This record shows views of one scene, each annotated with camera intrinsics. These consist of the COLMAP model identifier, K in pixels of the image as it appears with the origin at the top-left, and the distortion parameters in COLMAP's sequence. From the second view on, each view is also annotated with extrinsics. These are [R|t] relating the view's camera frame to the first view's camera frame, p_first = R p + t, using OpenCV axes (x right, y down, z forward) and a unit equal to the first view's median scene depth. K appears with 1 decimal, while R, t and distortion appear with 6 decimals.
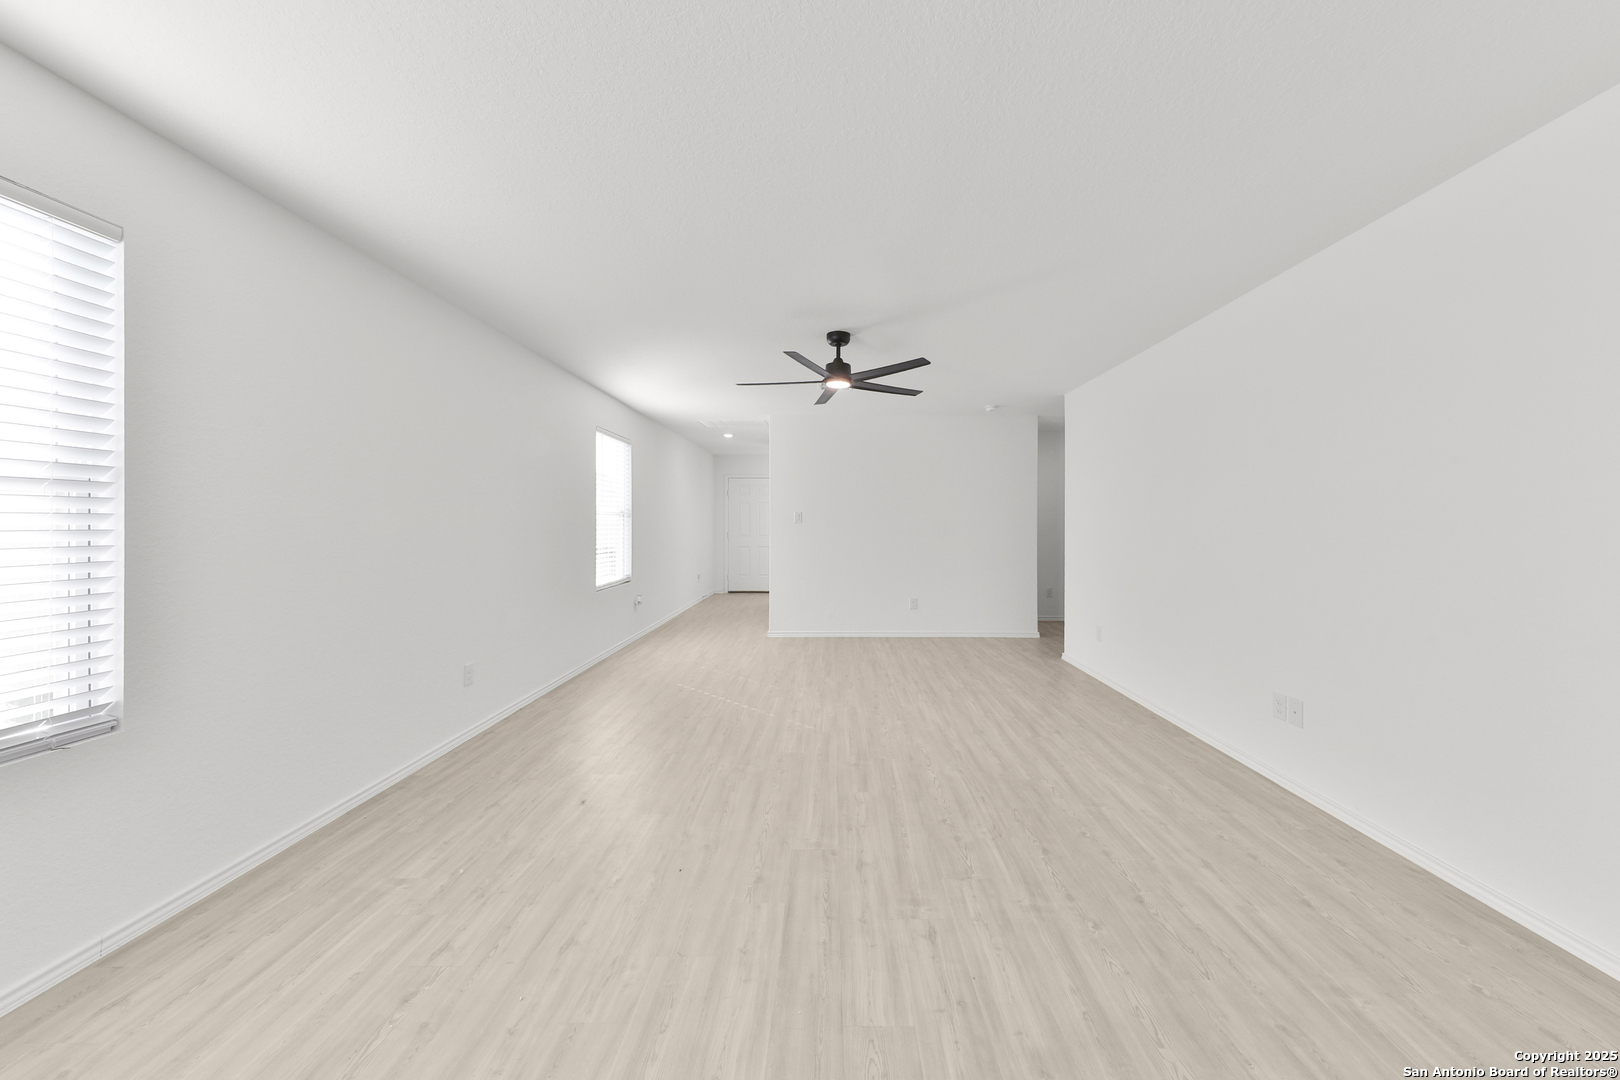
lens RADIAL K [[569.7, 0, 819.6], [0, 569.7, 528.5], [0, 0, 1]] dist [0.009177, 0.000324]
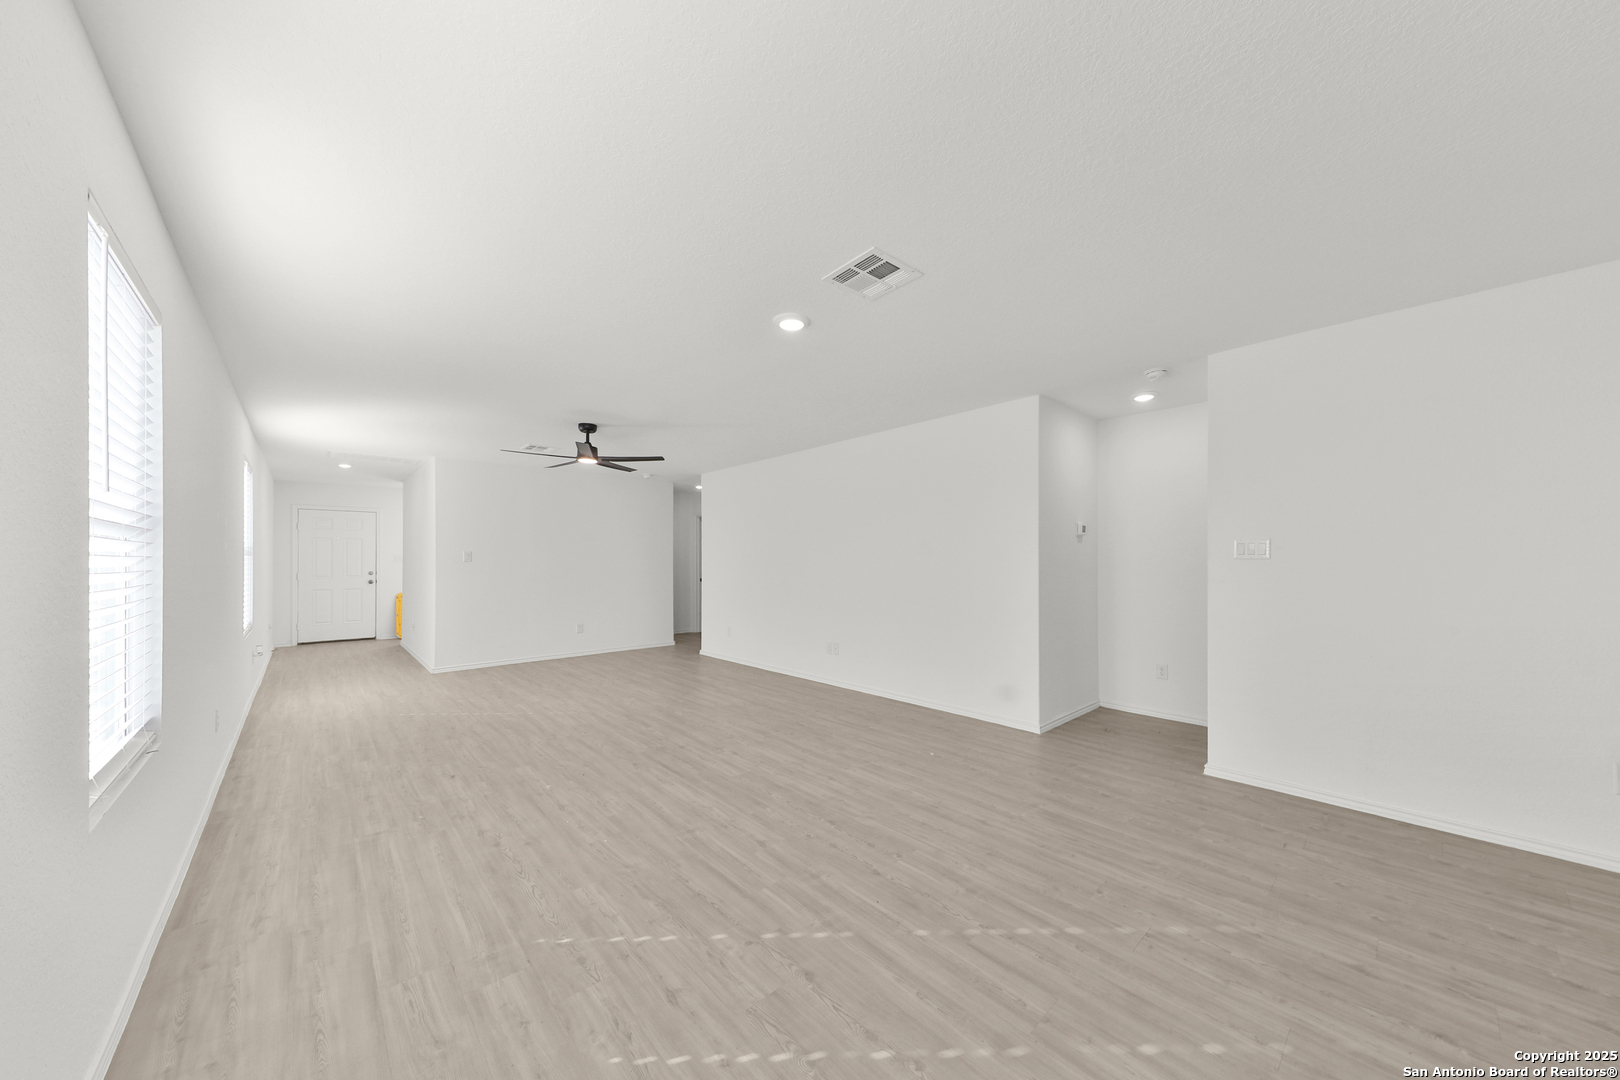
lens RADIAL K [[569.7, 0, 806.4], [0, 569.7, 555.1], [0, 0, 1]] dist [0.009177, 0.000324]
pose [[0.737258, 0.004469, 0.675596, -0.666570], [0.009130, 0.999821, -0.016576, 0.003183], [-0.675549, 0.018389, 0.737086, -0.486541]]
